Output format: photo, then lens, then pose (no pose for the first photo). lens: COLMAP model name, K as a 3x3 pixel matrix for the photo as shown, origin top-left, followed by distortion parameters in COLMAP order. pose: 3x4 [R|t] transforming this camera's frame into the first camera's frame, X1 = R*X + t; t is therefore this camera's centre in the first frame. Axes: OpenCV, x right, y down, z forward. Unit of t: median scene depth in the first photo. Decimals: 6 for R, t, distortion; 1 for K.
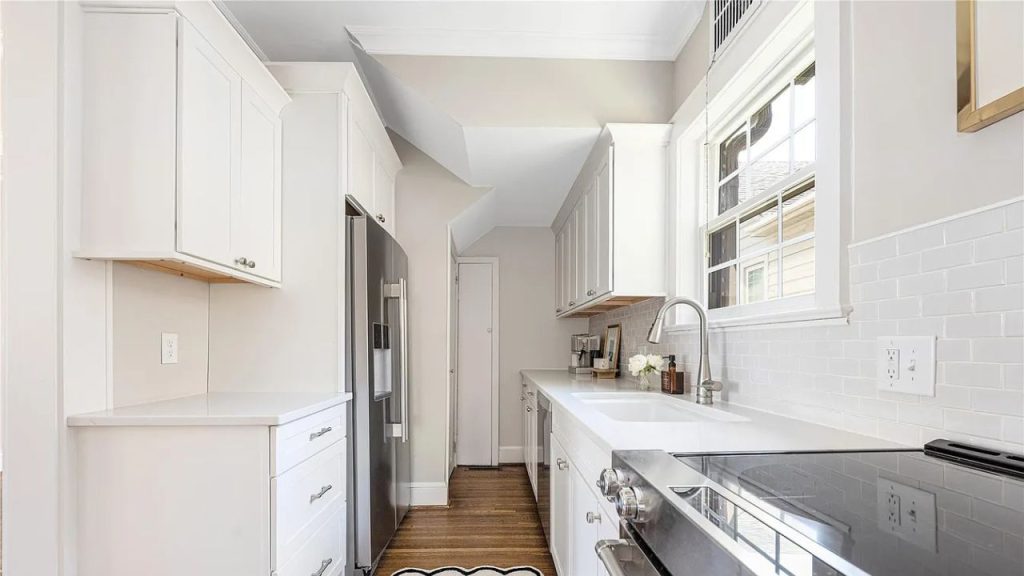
lens RADIAL K [[412.7, 0, 514.5], [0, 412.7, 343.3], [0, 0, 1]] dist [0.000209, -0.000071]
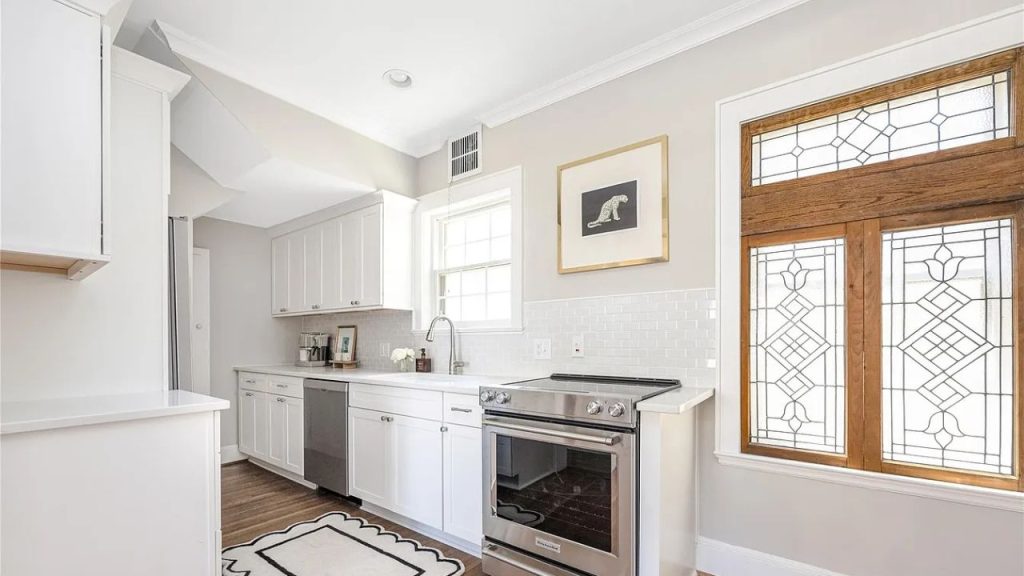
lens RADIAL K [[412.7, 0, 514.5], [0, 412.7, 343.3], [0, 0, 1]] dist [0.000209, -0.000071]
pose [[0.643819, -0.004011, 0.765168, -0.593166], [-0.003269, 0.999963, 0.007992, -0.004958], [-0.765171, -0.007646, 0.643782, -0.295152]]
